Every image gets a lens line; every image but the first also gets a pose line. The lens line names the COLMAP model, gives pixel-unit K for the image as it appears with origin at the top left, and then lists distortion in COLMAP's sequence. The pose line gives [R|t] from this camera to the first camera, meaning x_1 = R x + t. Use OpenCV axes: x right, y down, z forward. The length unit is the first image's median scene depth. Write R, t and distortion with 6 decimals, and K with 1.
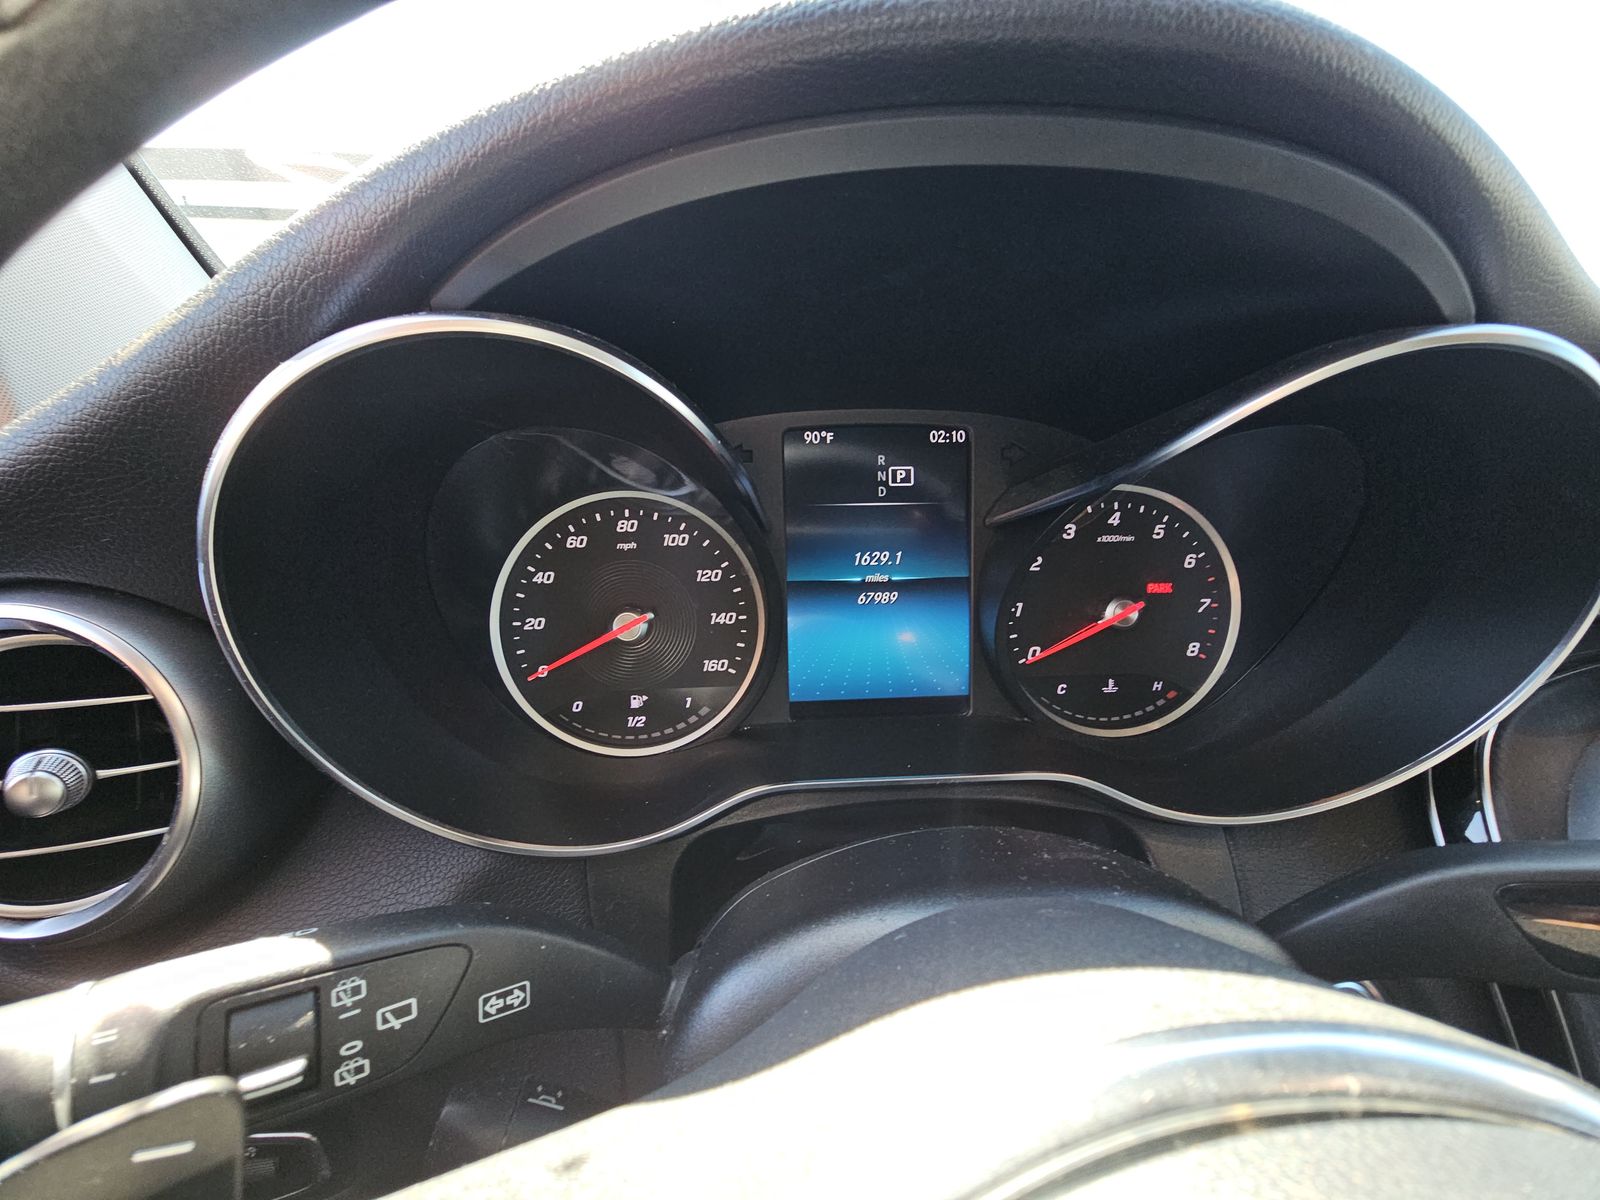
lens RADIAL K [[643.8, 0, 808.0], [0, 643.8, 611.8], [0, 0, 1]] dist [0.011064, -0.009410]
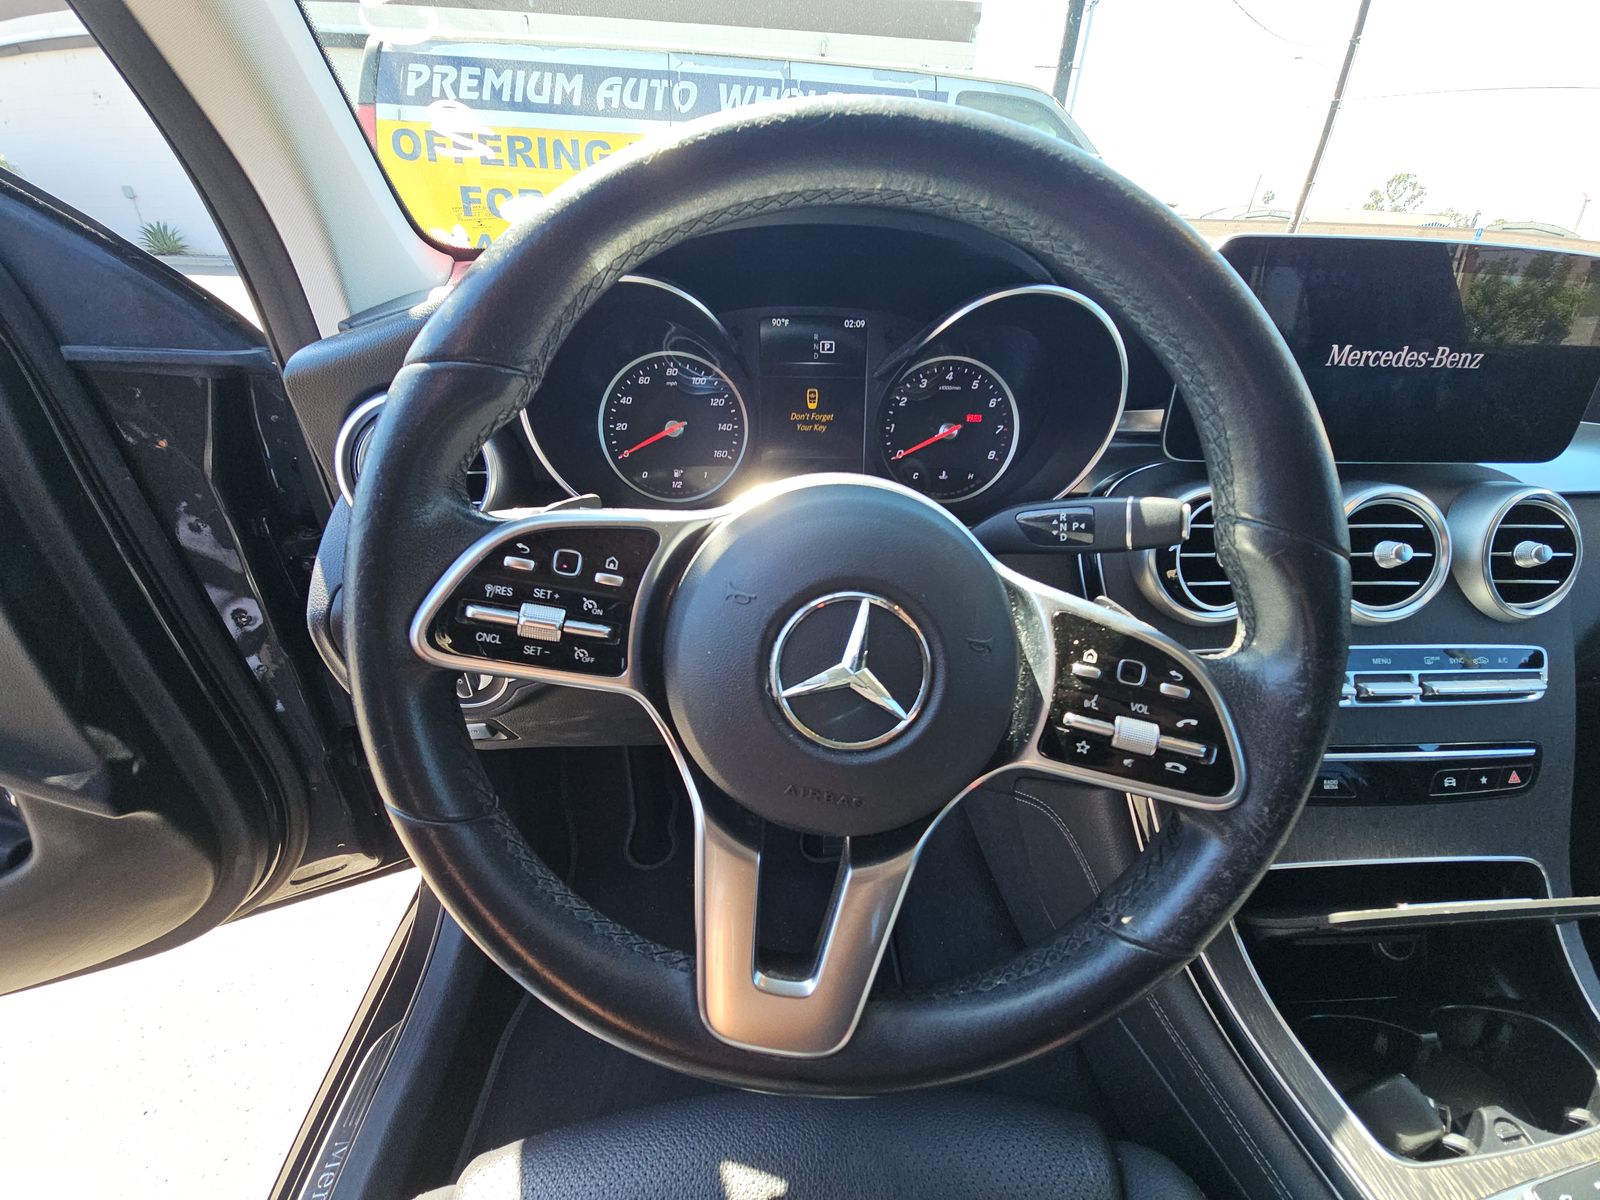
lens RADIAL K [[643.8, 0, 805.2], [0, 643.8, 592.4], [0, 0, 1]] dist [0.011064, -0.009410]
pose [[0.999412, 0.032643, -0.010483, 0.126152], [-0.030280, 0.983798, 0.176705, 0.139225], [0.016082, -0.176284, 0.984208, -0.851509]]
